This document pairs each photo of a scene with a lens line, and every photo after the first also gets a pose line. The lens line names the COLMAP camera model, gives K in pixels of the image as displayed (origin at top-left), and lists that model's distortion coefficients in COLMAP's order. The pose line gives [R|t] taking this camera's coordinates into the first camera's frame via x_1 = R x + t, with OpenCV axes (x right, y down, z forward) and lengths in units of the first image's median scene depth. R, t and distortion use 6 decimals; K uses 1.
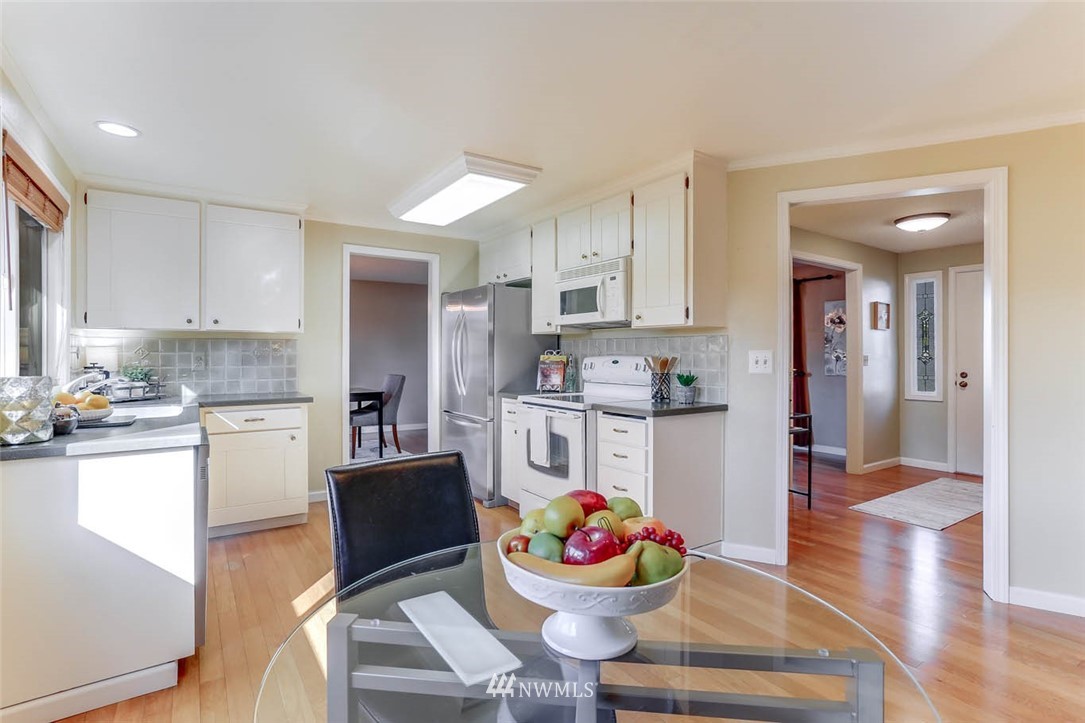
lens RADIAL K [[525.3, 0, 534.0], [0, 525.3, 358.7], [0, 0, 1]] dist [-0.027508, 0.010682]
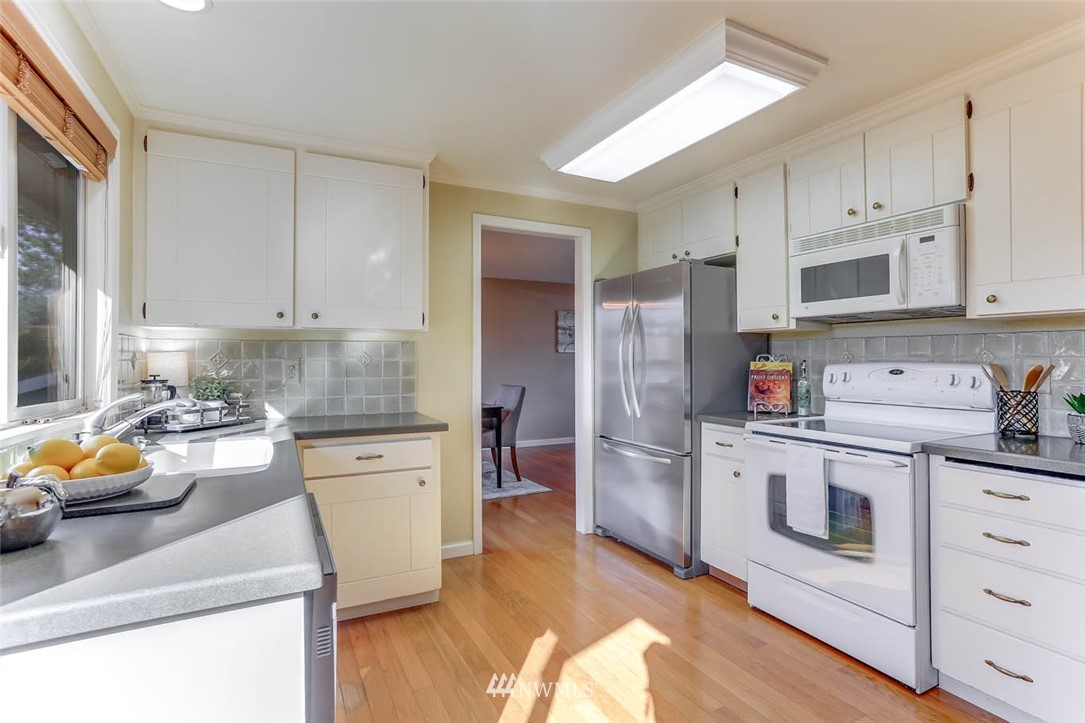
lens RADIAL K [[525.3, 0, 548.2], [0, 525.3, 358.5], [0, 0, 1]] dist [-0.027508, 0.010682]
pose [[0.994923, -0.003251, -0.100589, -0.239307], [0.002047, 0.999925, -0.012070, -0.004027], [0.100621, 0.011802, 0.994855, 0.343631]]
